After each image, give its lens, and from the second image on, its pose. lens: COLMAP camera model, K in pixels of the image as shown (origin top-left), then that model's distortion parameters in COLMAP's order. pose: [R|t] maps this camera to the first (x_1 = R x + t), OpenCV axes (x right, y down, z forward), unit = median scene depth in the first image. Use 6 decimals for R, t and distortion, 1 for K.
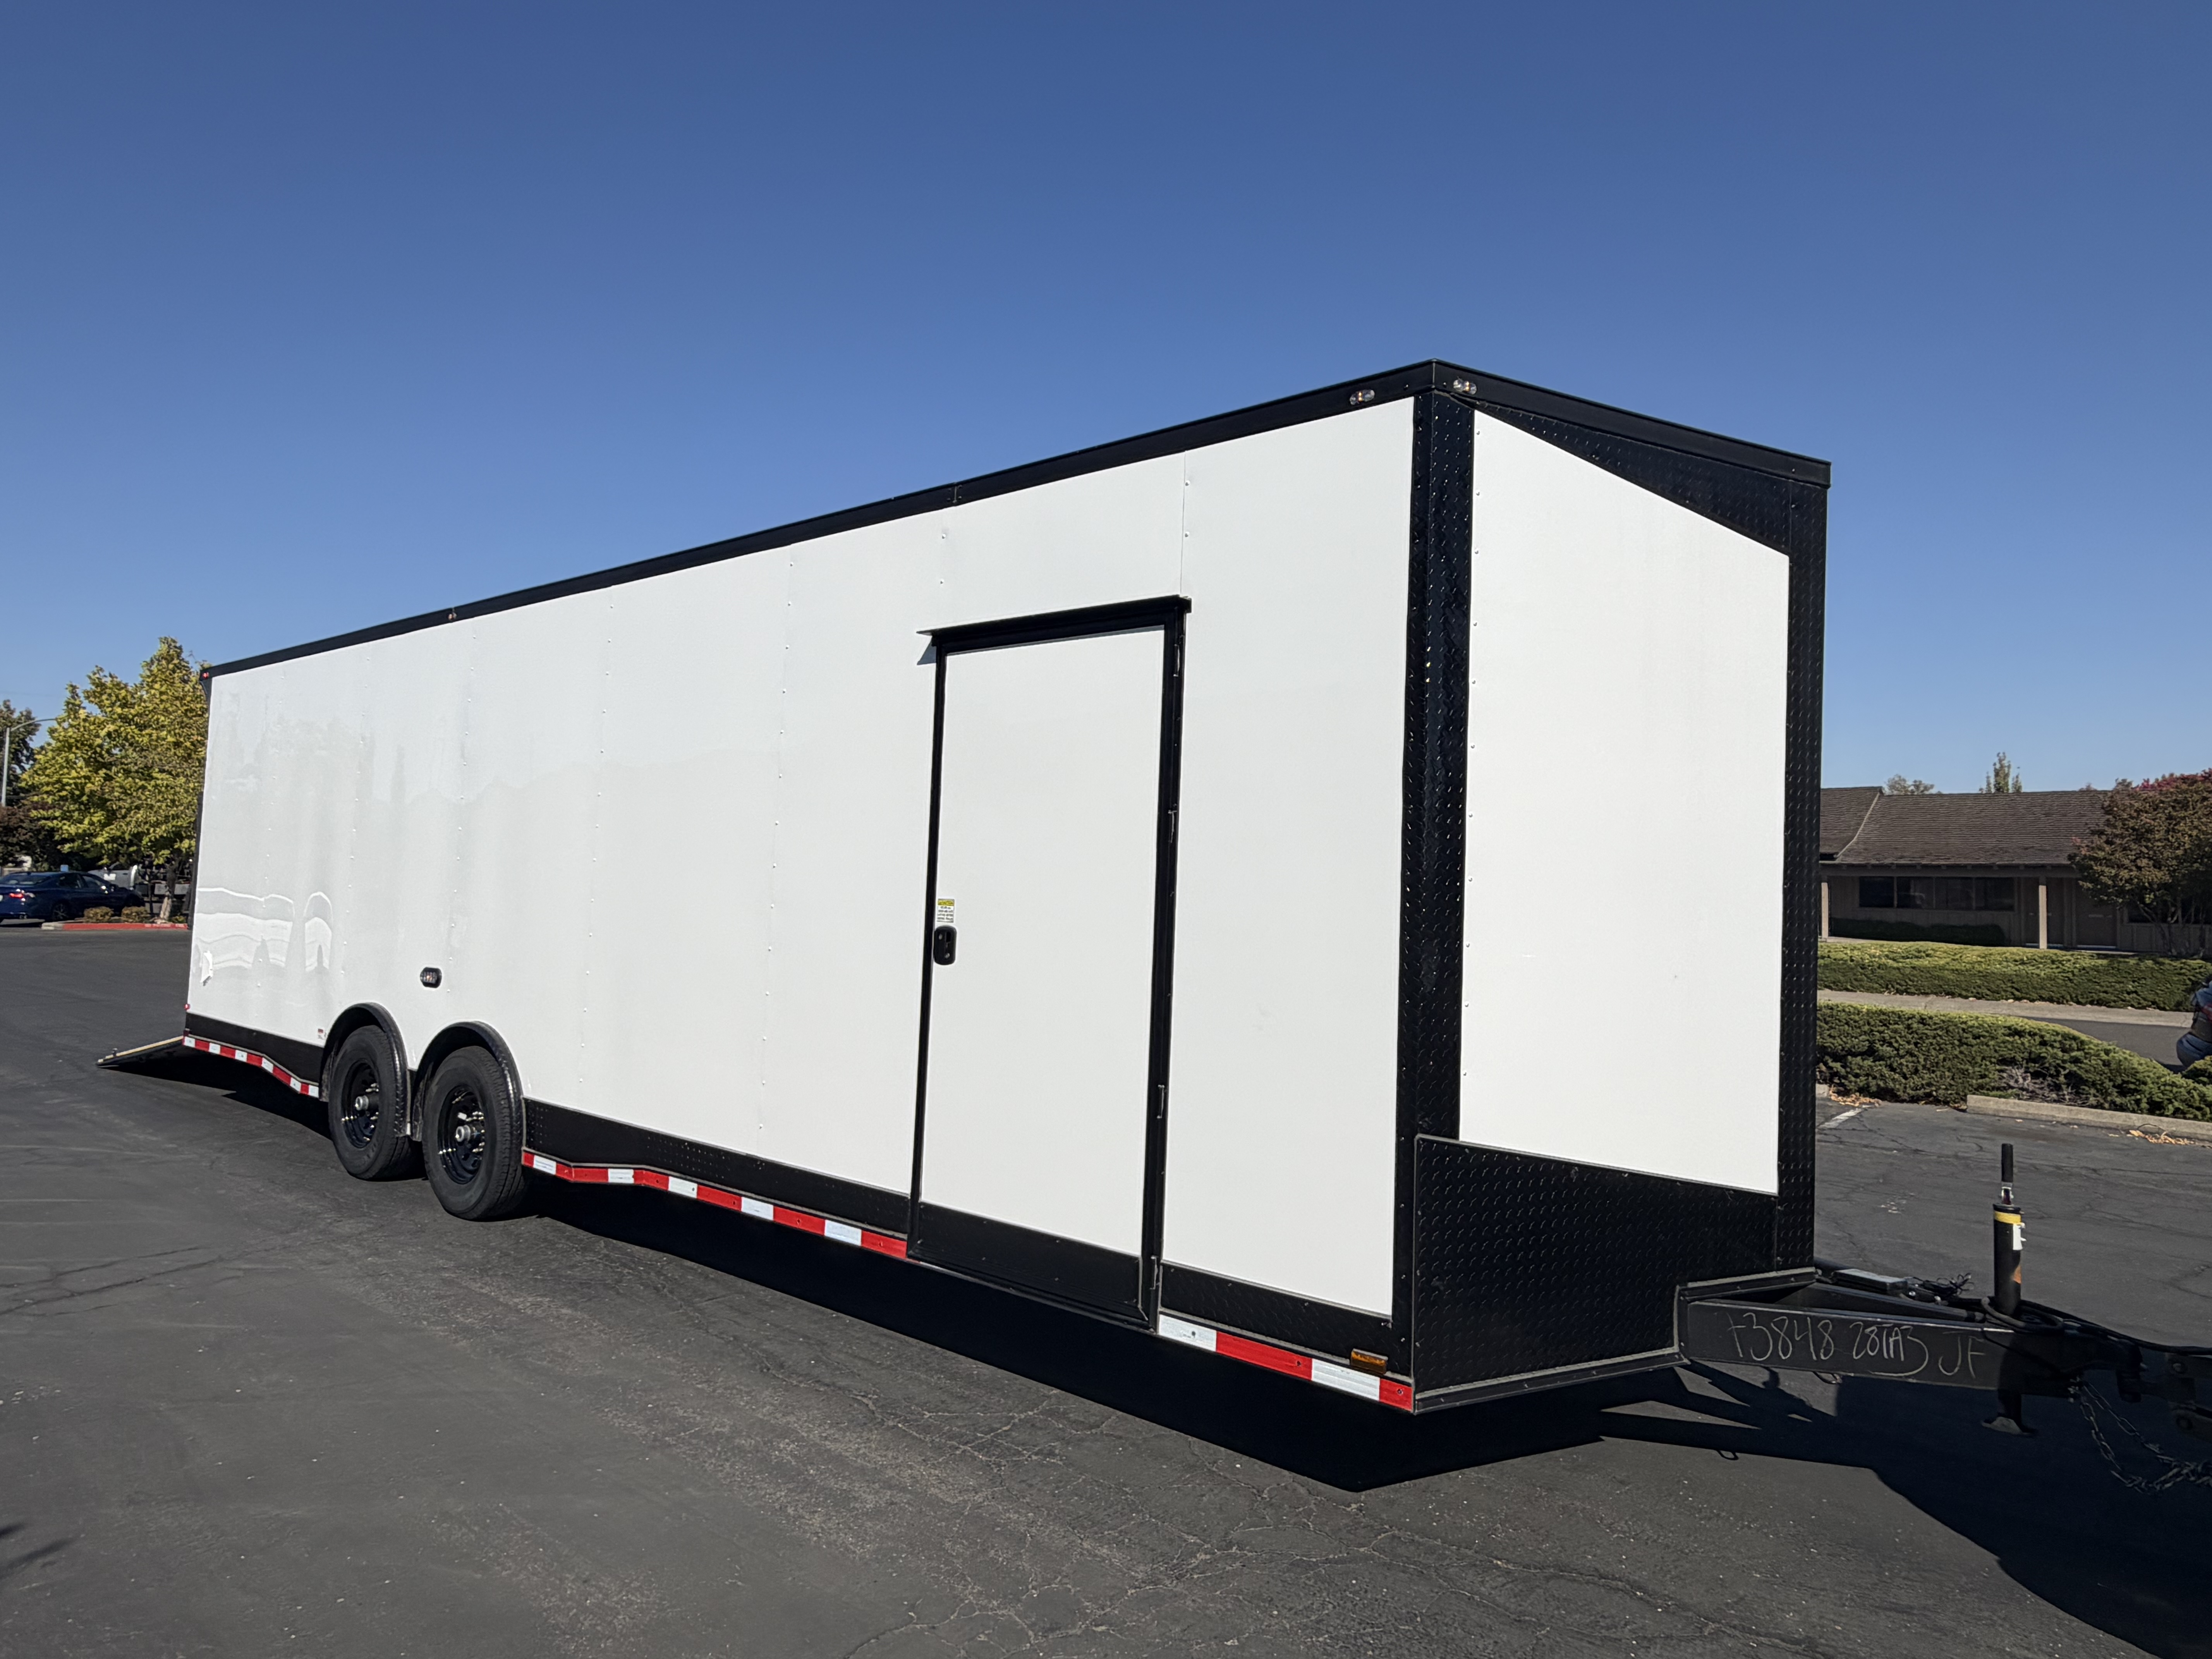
lens RADIAL K [[1288.4, 0, 1110.4], [0, 1288.4, 831.4], [0, 0, 1]] dist [0.009238, -0.000160]
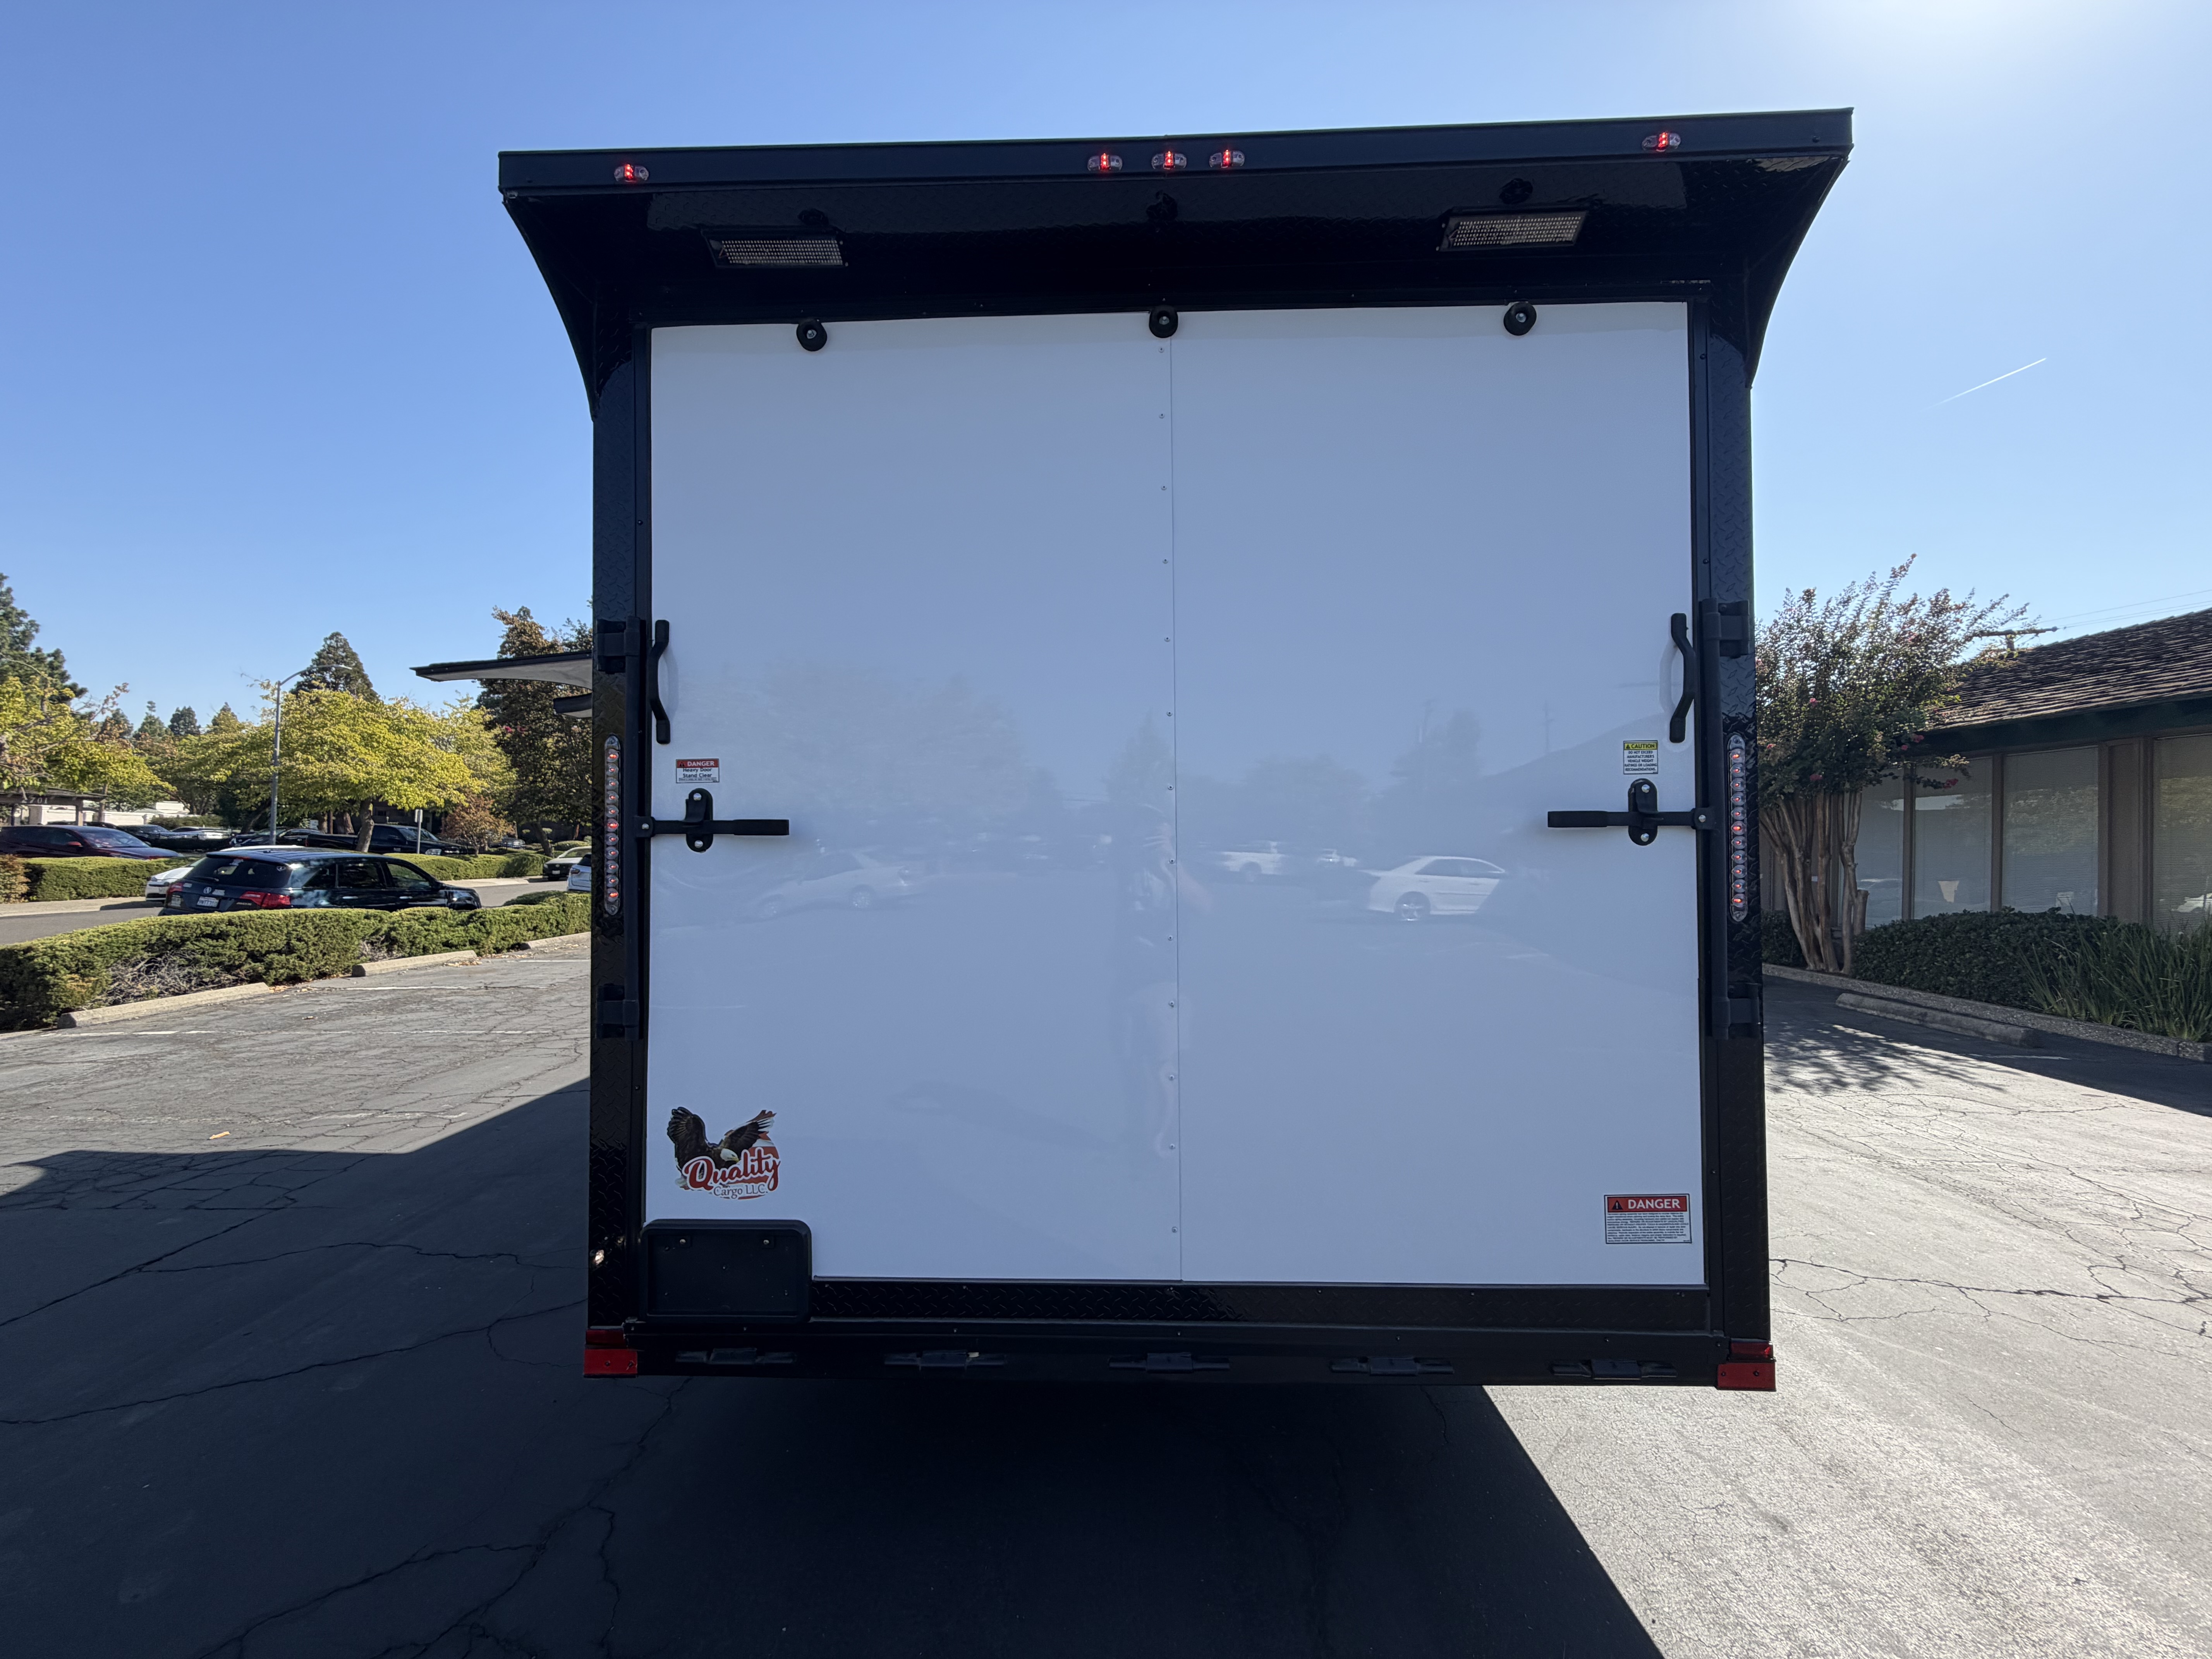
lens RADIAL K [[884.3, 0, 1102.0], [0, 884.3, 827.2], [0, 0, 1]] dist [0.001033, 0.000434]
pose [[-0.600236, -0.015938, 0.799664, -1.327133], [-0.064869, 0.997478, -0.028811, 0.069834], [-0.797188, -0.069167, -0.599756, 2.143251]]
